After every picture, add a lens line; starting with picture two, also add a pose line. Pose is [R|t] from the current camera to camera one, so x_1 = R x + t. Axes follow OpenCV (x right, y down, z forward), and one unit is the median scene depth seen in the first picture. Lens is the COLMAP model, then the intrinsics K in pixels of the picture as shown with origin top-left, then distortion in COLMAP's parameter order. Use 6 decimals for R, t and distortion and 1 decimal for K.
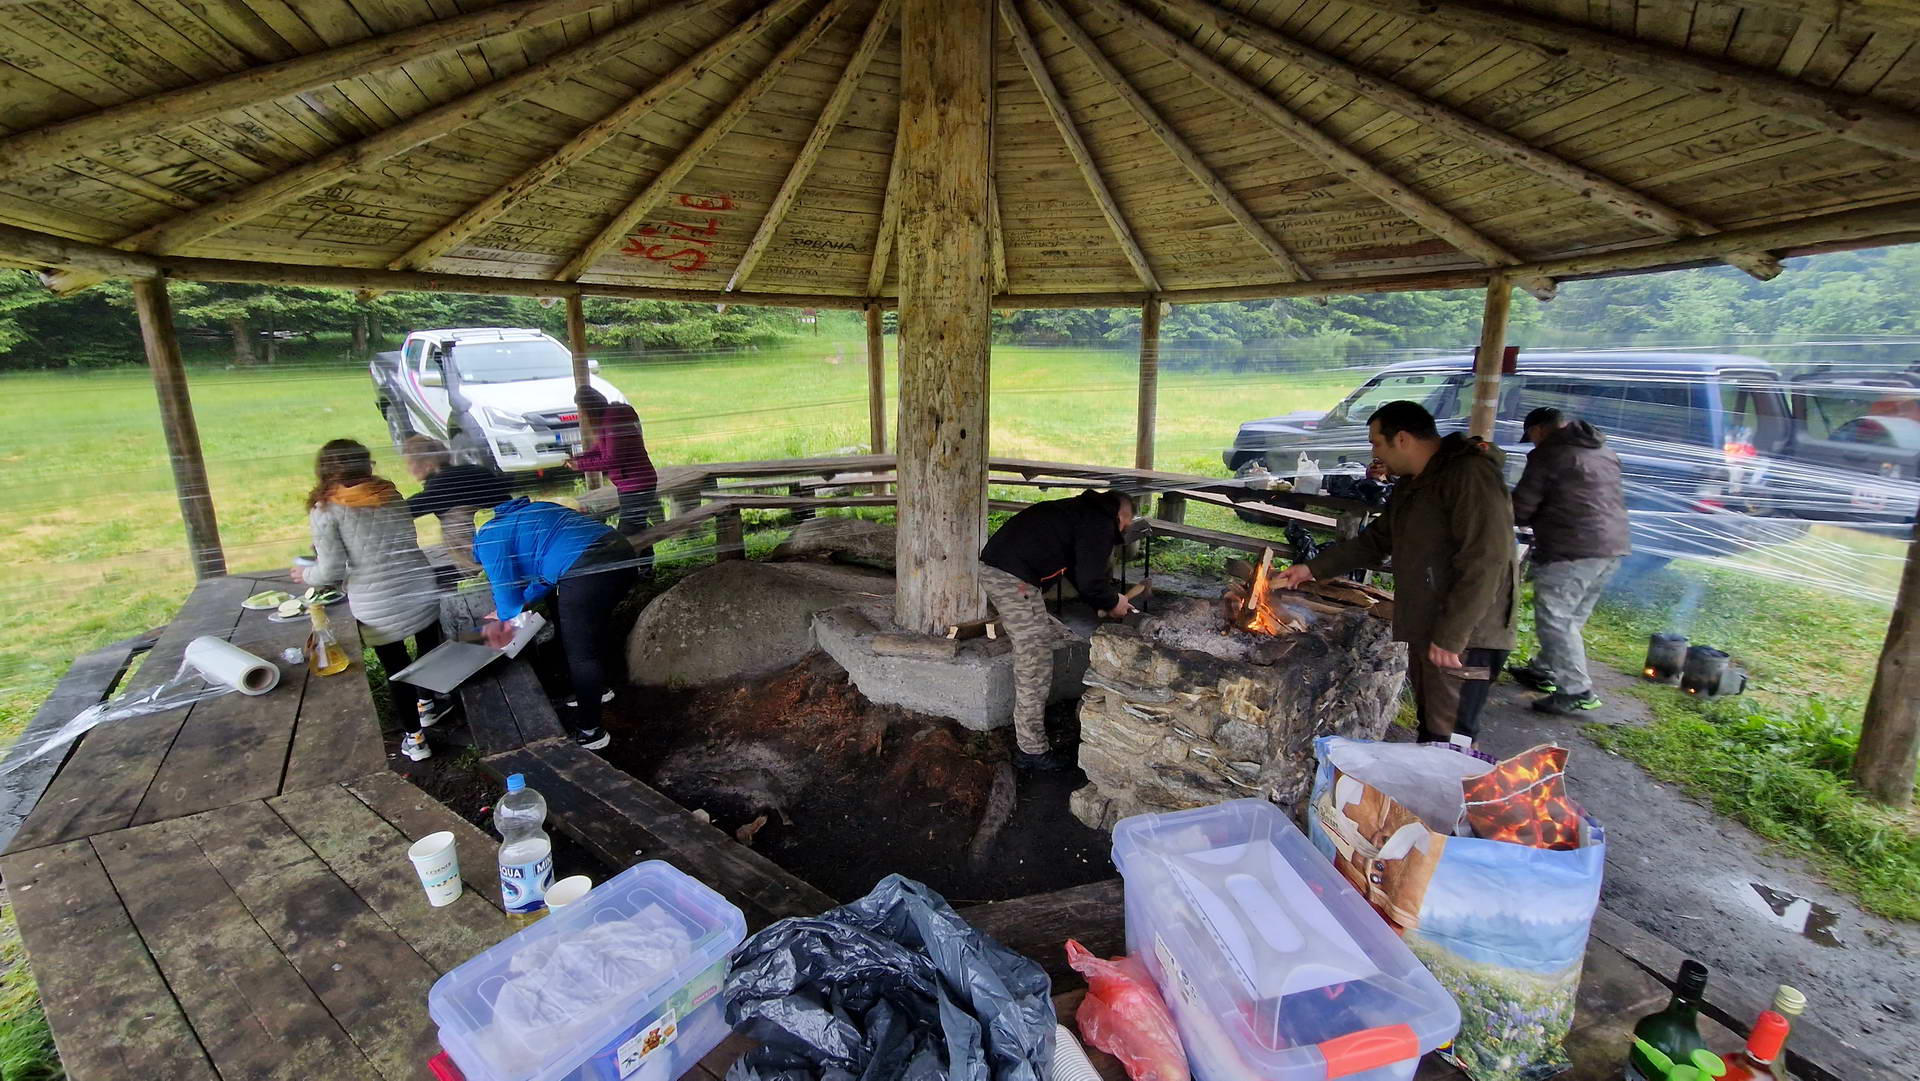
lens RADIAL K [[757.7, 0, 954.6], [0, 757.7, 552.8], [0, 0, 1]] dist [0.010112, -0.007213]
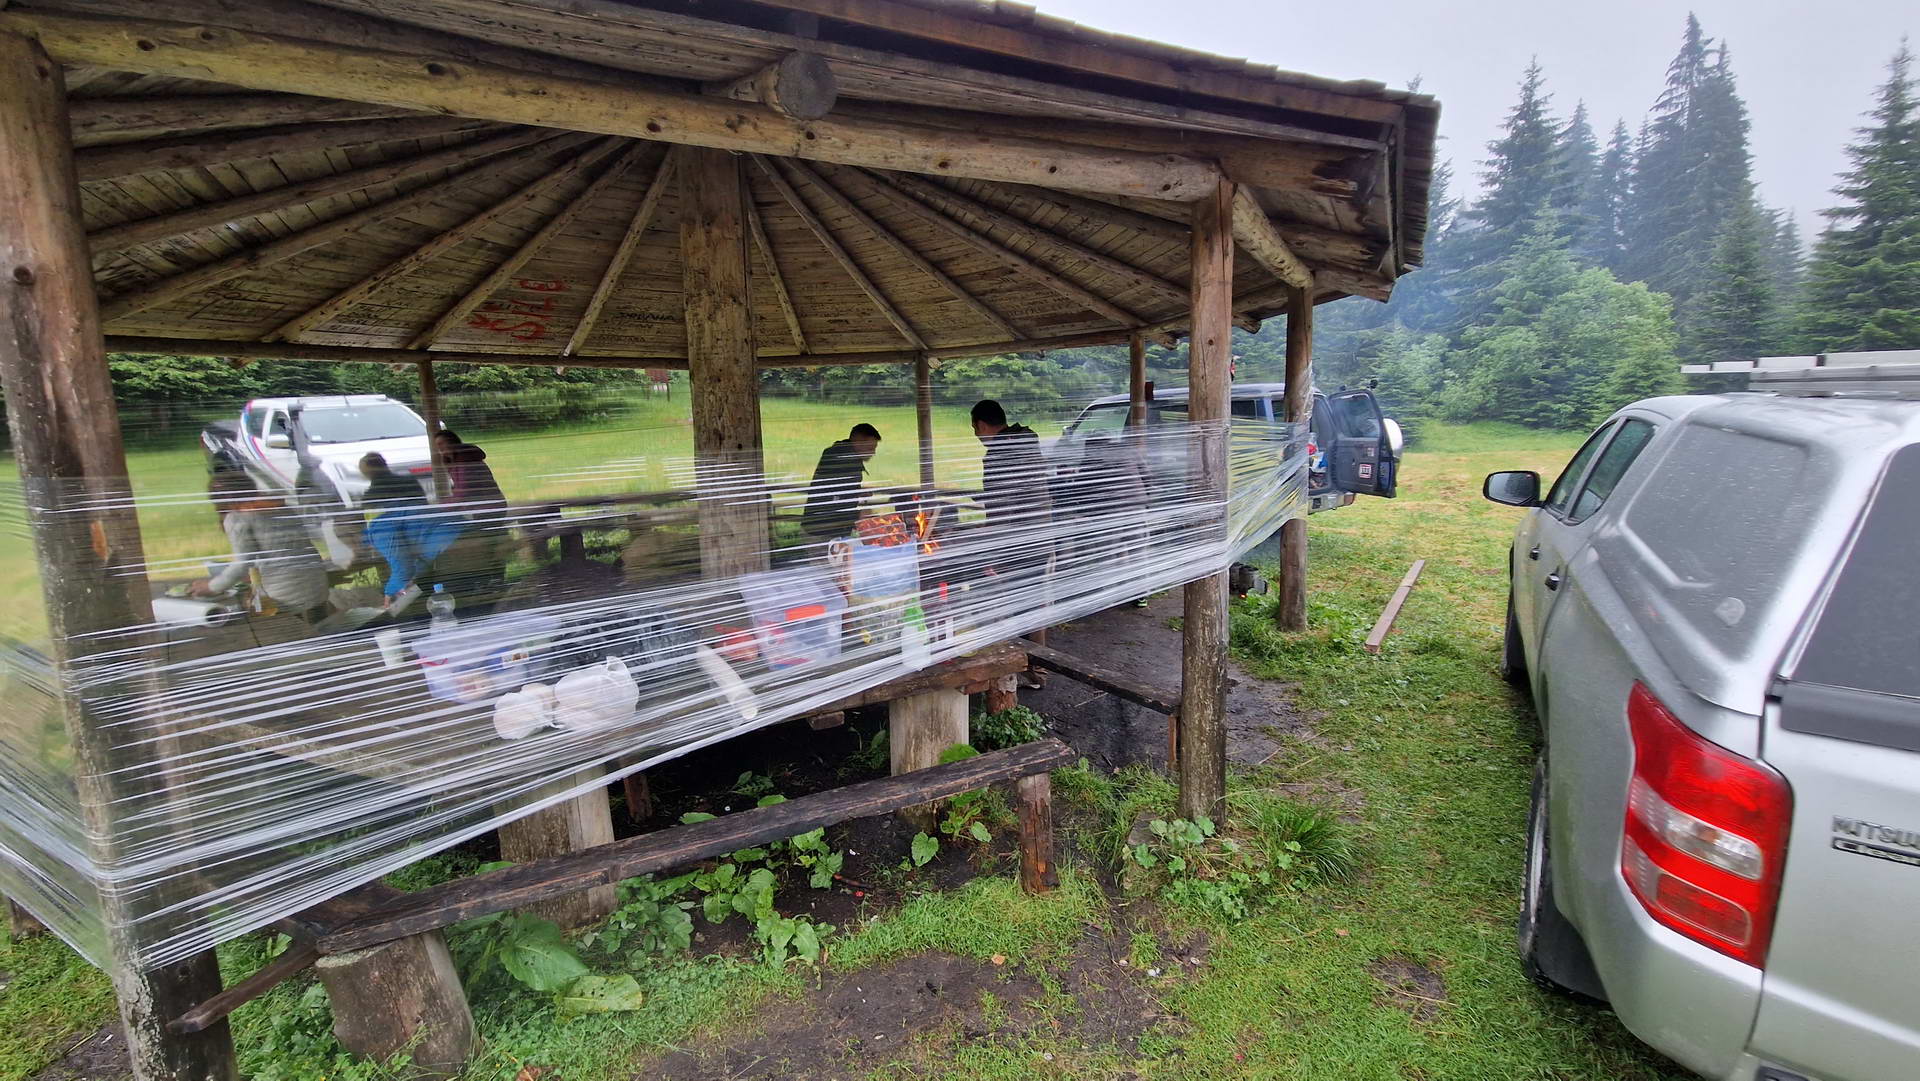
lens RADIAL K [[757.7, 0, 954.6], [0, 757.7, 552.8], [0, 0, 1]] dist [0.010112, -0.007213]
pose [[0.984660, -0.062054, 0.163076, 0.121822], [0.074675, 0.994574, -0.072432, 0.129381], [-0.157696, 0.083498, 0.983951, -0.332142]]
